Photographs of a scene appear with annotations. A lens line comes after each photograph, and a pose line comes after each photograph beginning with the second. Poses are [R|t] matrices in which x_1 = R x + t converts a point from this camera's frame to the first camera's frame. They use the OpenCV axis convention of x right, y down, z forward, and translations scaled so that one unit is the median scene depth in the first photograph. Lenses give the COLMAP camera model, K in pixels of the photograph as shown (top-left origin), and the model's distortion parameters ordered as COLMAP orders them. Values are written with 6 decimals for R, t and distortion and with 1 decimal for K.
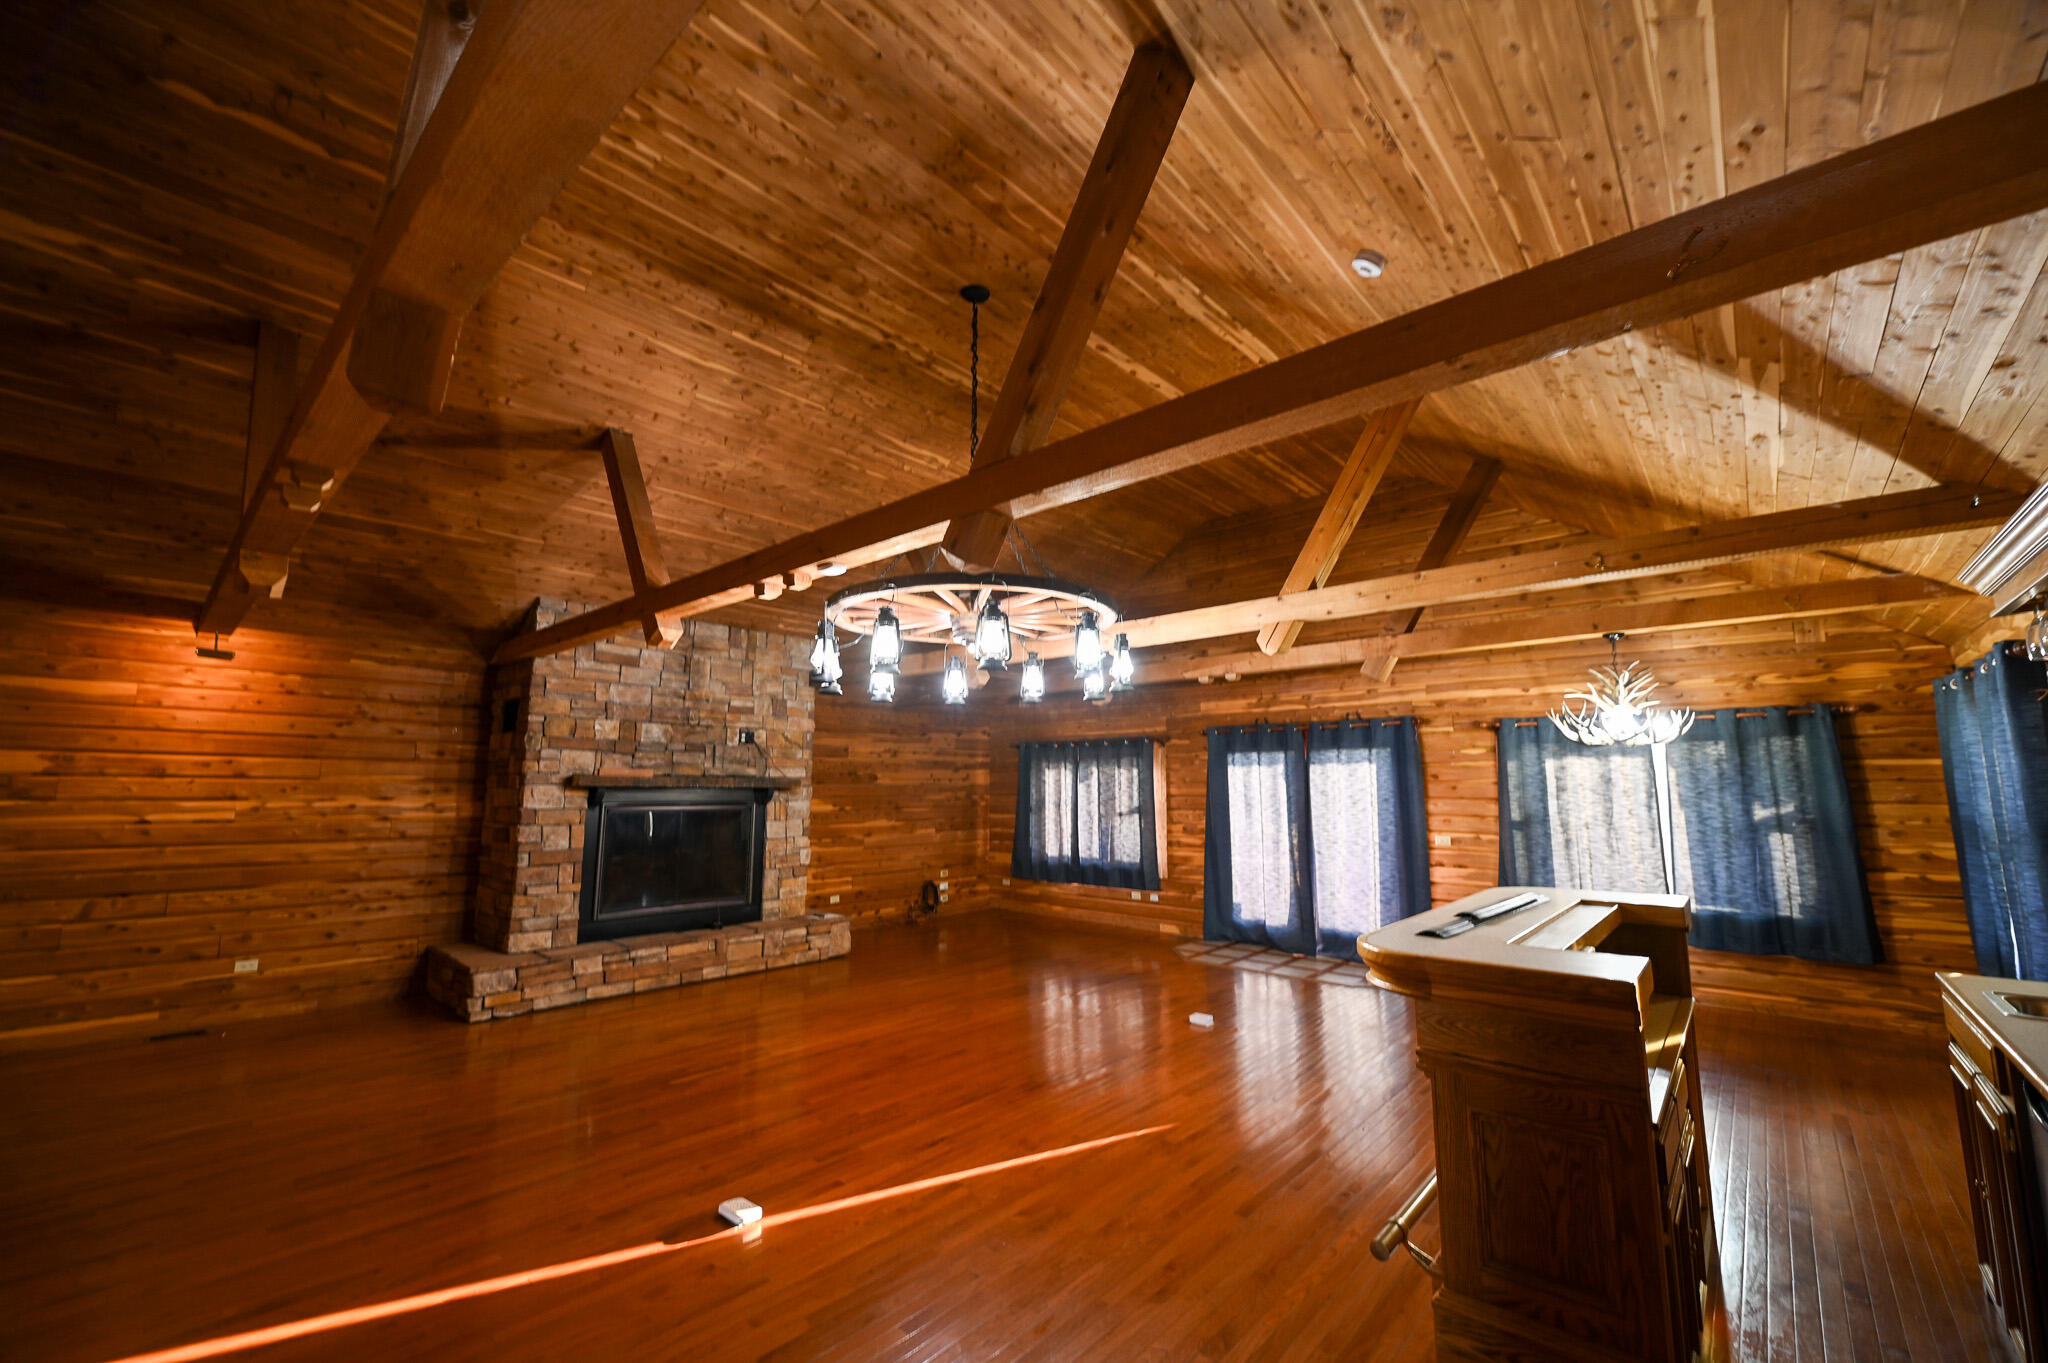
lens RADIAL K [[813.7, 0, 1018.9], [0, 813.7, 674.0], [0, 0, 1]] dist [-0.006577, -0.000457]
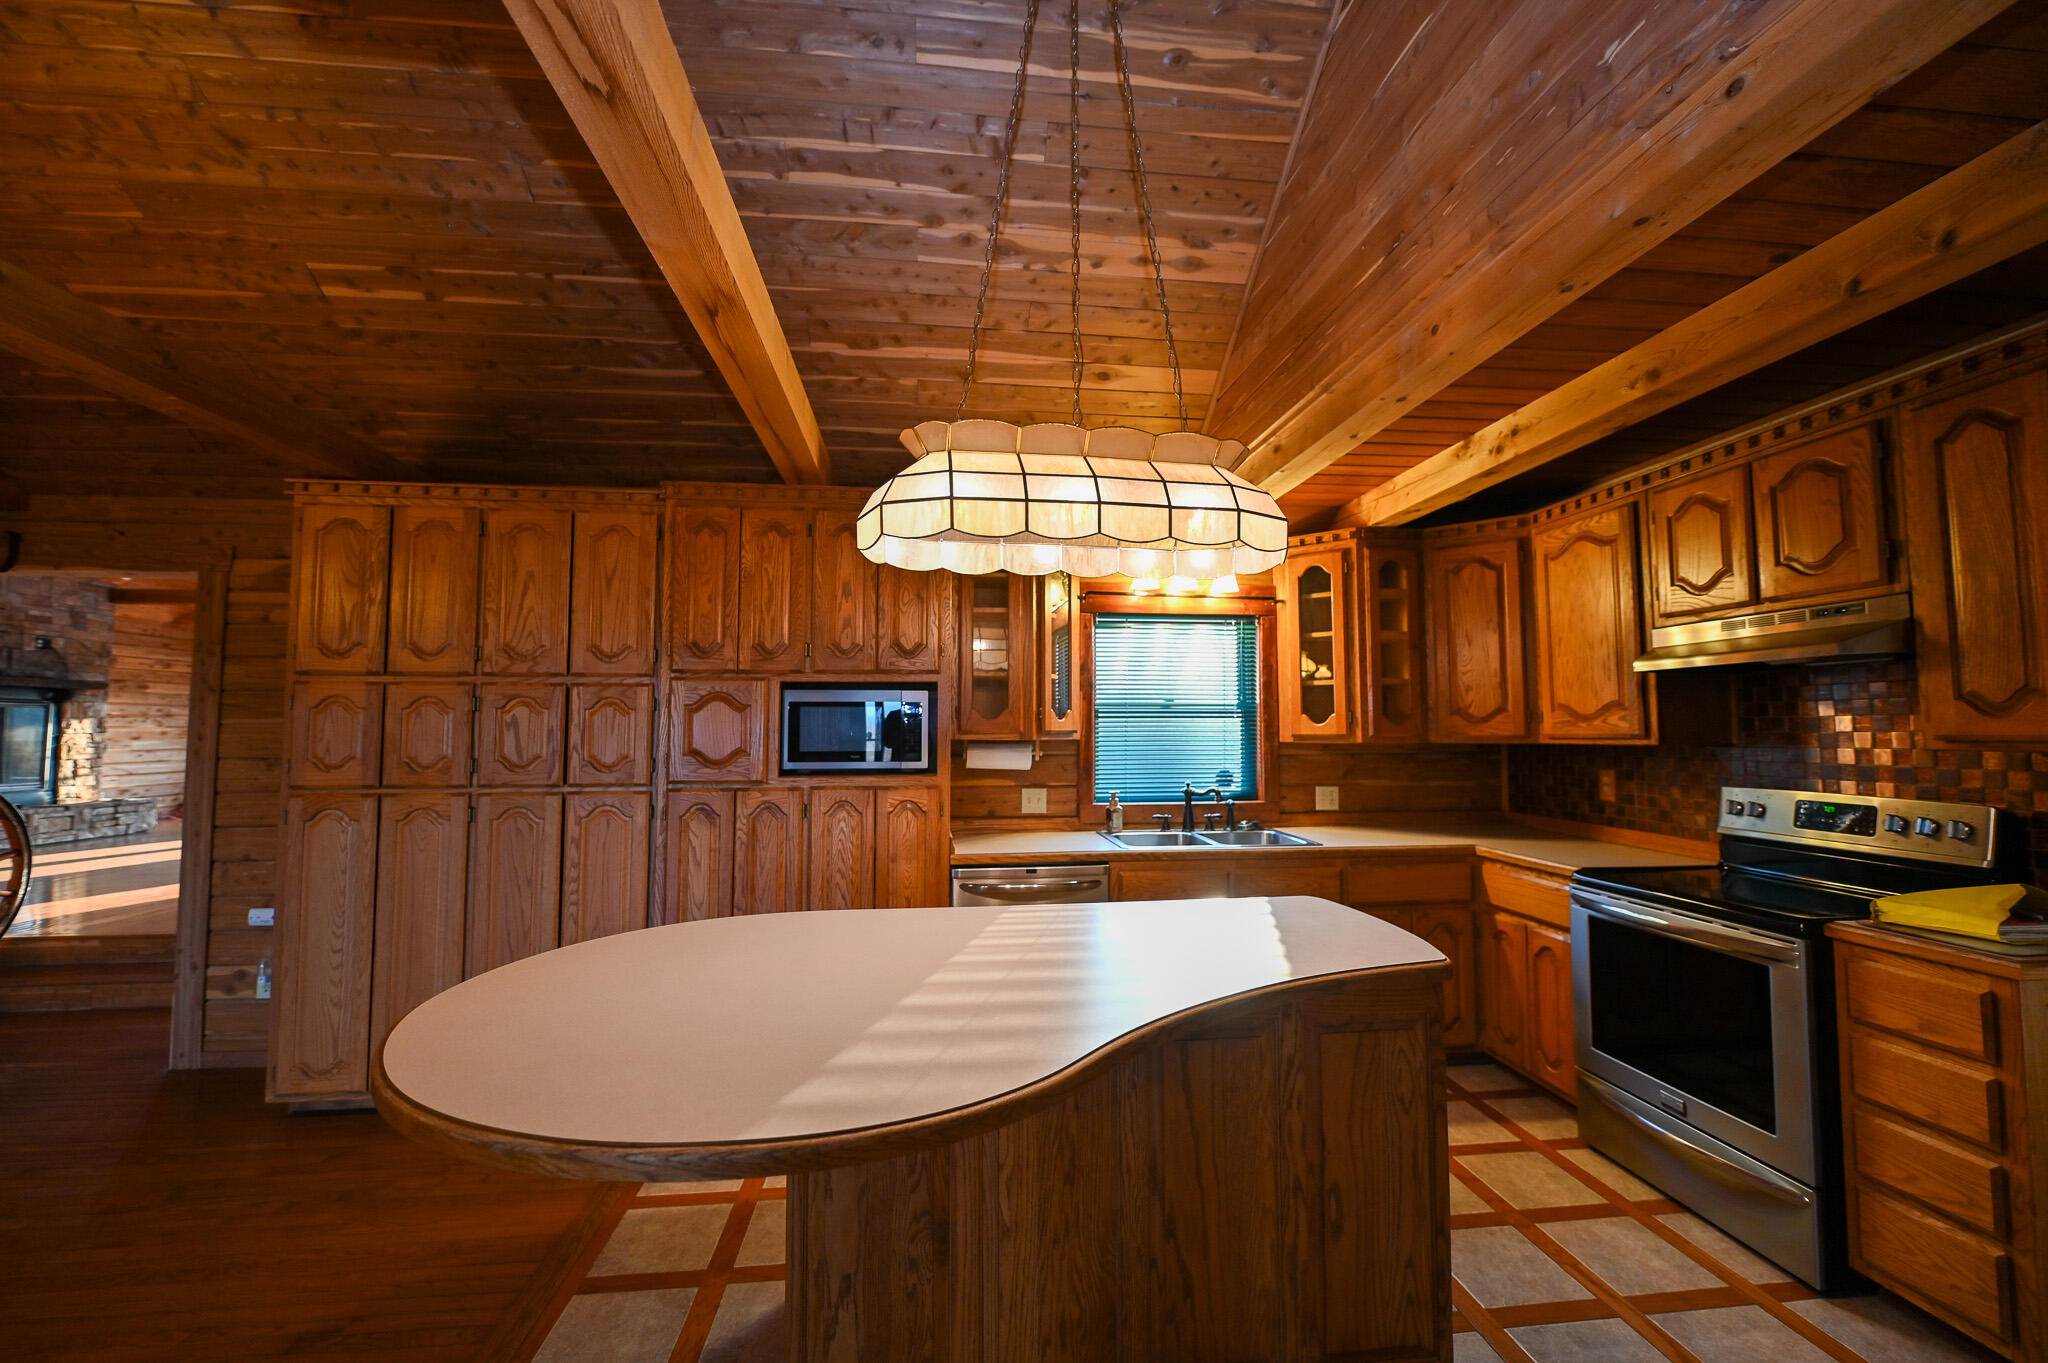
lens RADIAL K [[813.7, 0, 1023.9], [0, 813.7, 676.3], [0, 0, 1]] dist [-0.006577, -0.000457]
pose [[0.653400, 0.045380, 0.755651, -0.331628], [-0.104900, 0.993999, 0.031011, -0.061081], [-0.749710, -0.099531, 0.654239, -0.850715]]
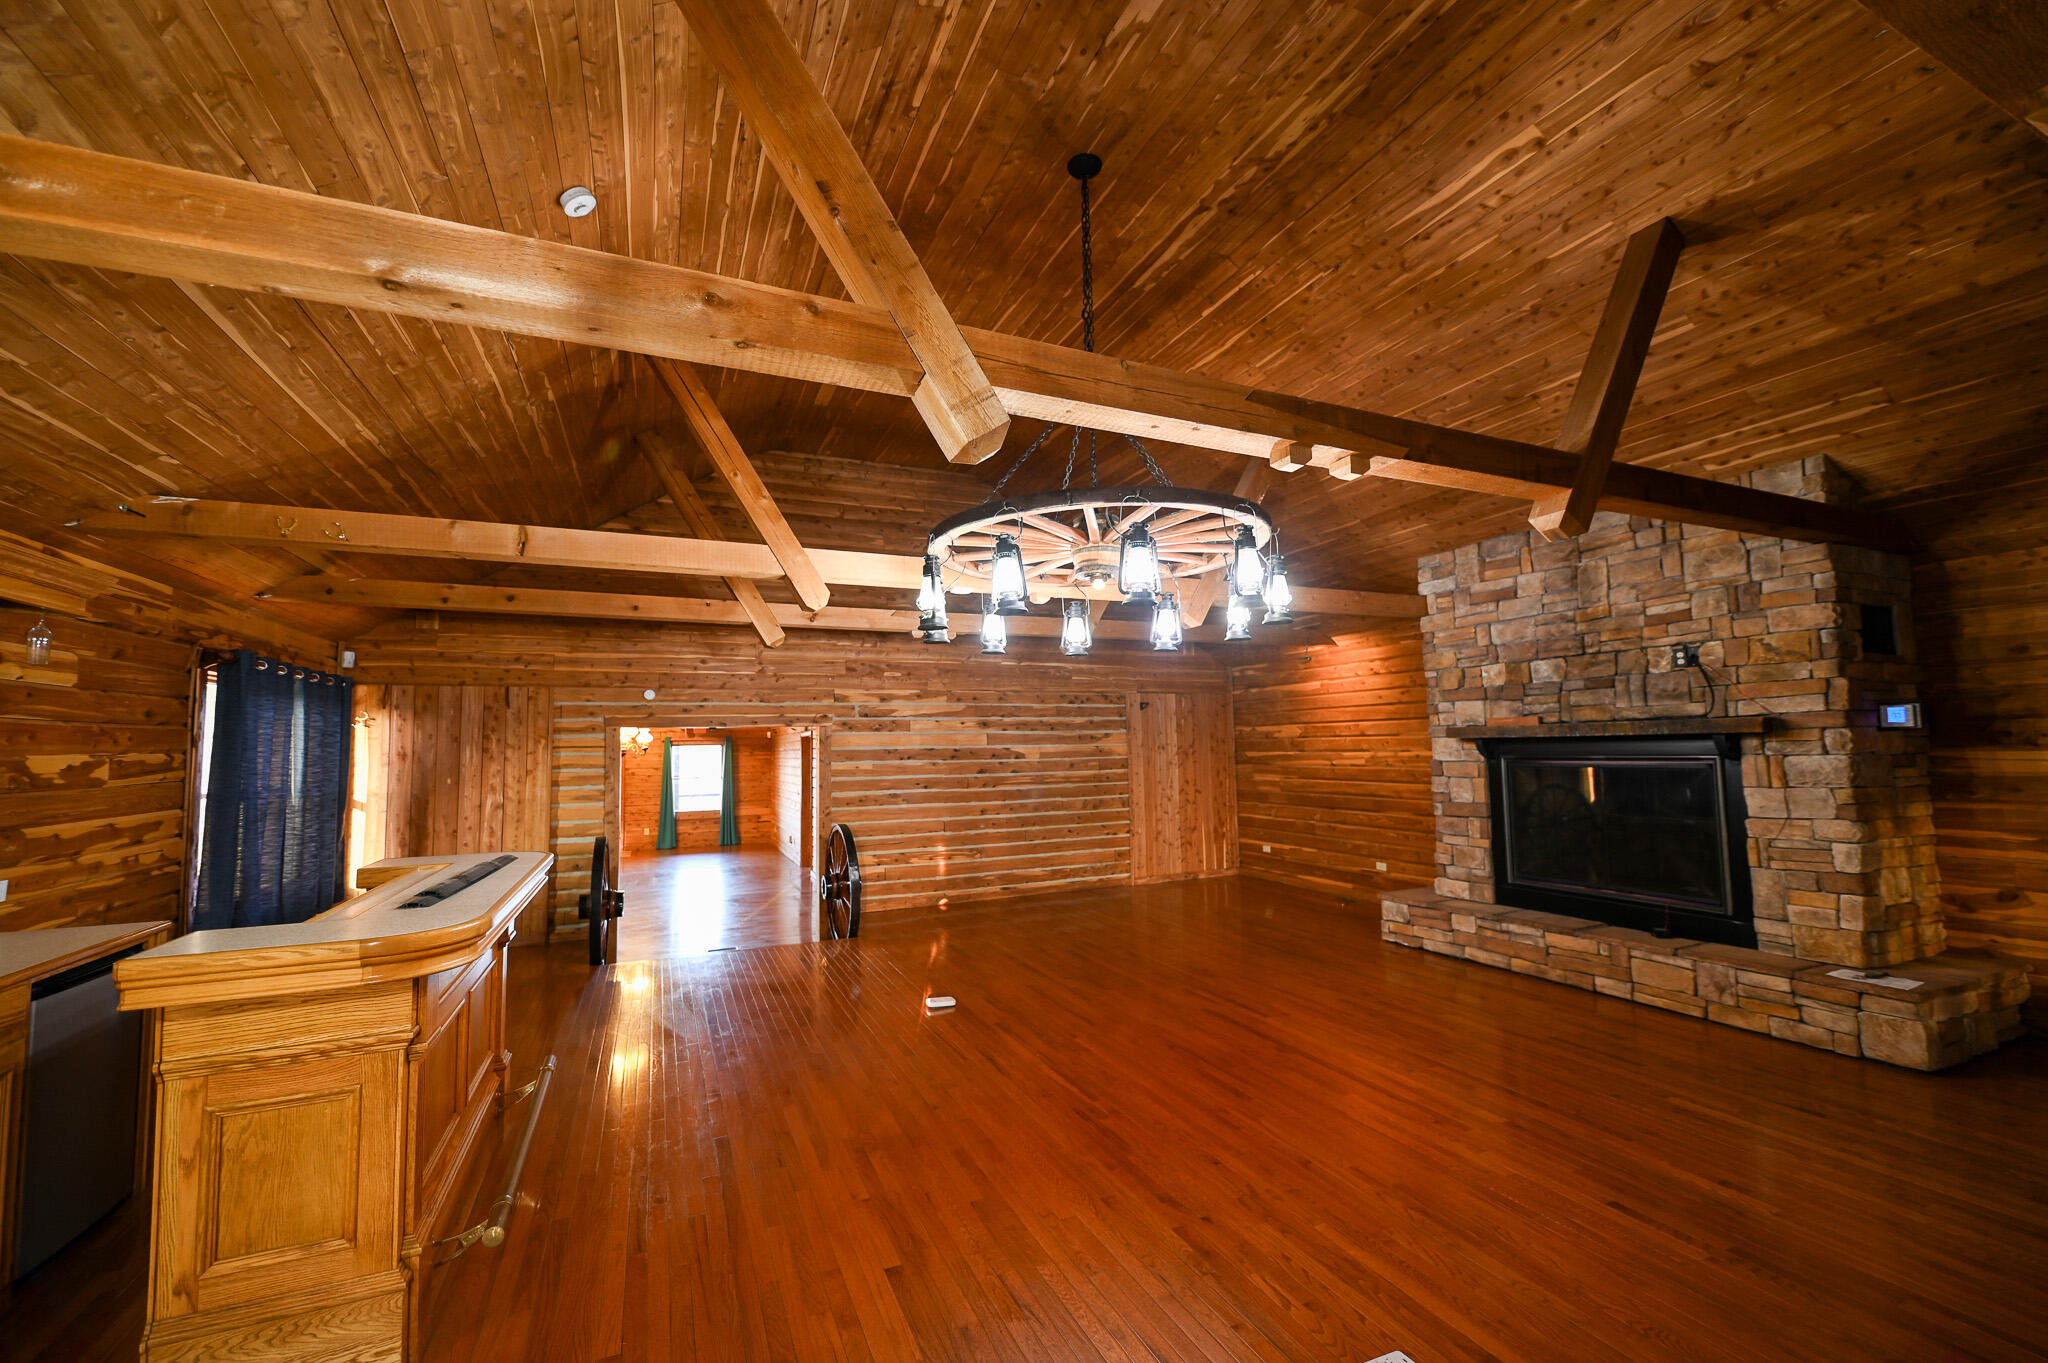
lens RADIAL K [[813.7, 0, 1025.6], [0, 813.7, 685.8], [0, 0, 1]] dist [-0.006577, -0.000457]
pose [[-0.396929, -0.064218, -0.915600, 0.534425], [0.149652, 0.979672, -0.133589, 0.124031], [0.905567, -0.190047, -0.379250, 0.877660]]
